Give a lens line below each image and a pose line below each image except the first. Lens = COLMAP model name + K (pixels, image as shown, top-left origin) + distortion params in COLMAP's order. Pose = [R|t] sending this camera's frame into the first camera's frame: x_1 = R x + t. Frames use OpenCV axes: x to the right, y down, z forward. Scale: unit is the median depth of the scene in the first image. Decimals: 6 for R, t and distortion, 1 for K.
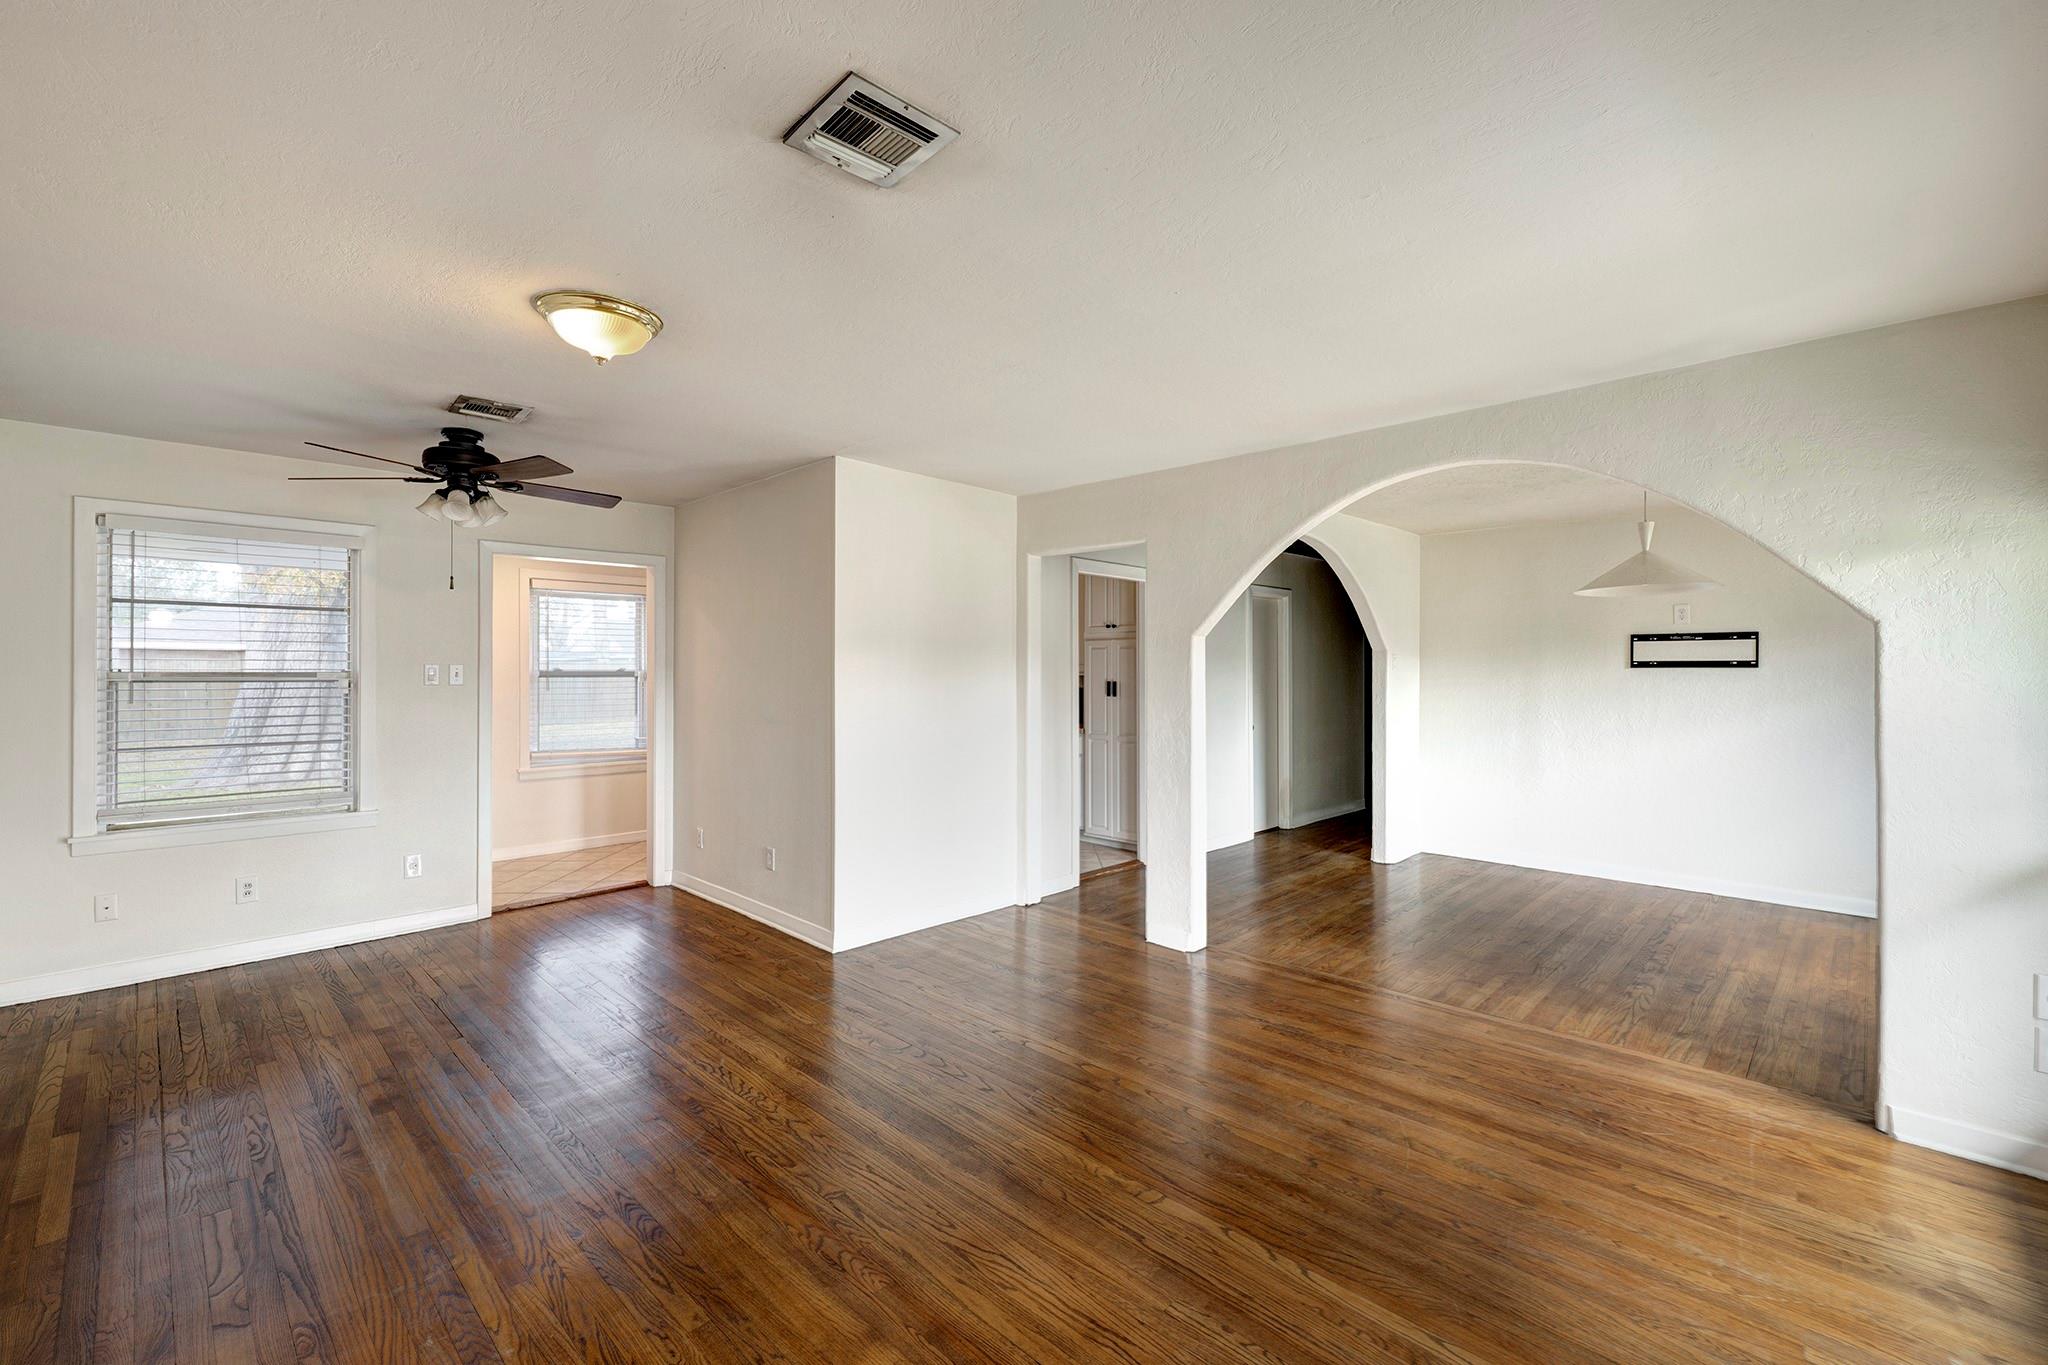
lens RADIAL K [[874.7, 0, 1022.9], [0, 874.7, 664.1], [0, 0, 1]] dist [-0.000896, -0.000055]
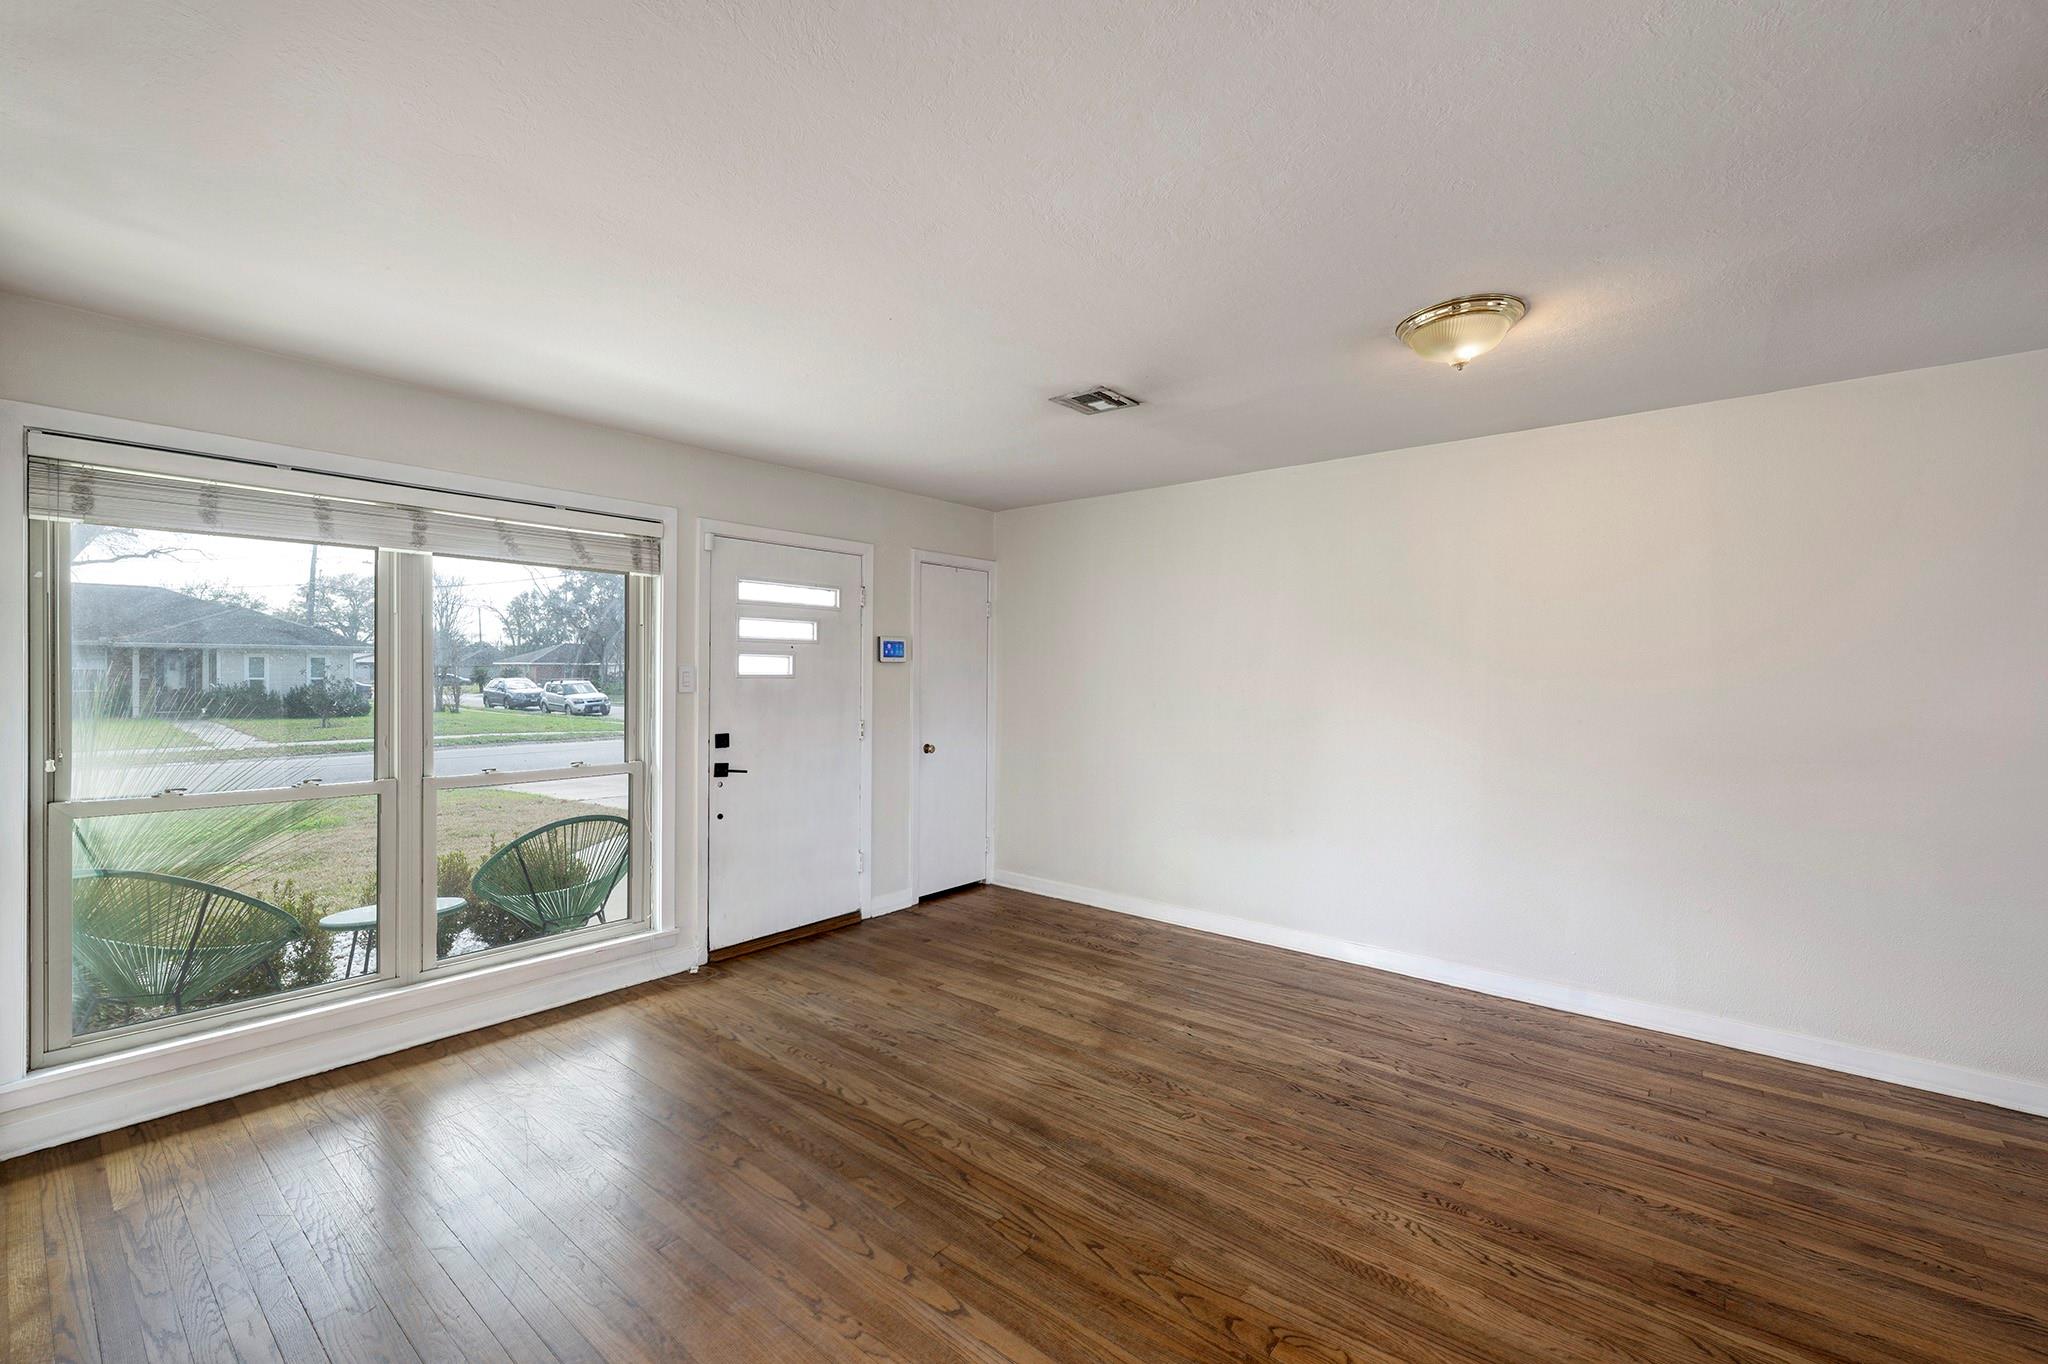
lens RADIAL K [[847.9, 0, 1027.1], [0, 847.9, 685.9], [0, 0, 1]] dist [0.000533, 0.000133]
pose [[-0.996759, -0.004139, -0.080339, 0.095536], [-0.004940, 0.999940, 0.009773, 0.024234], [0.080294, 0.010138, -0.996720, 2.209552]]
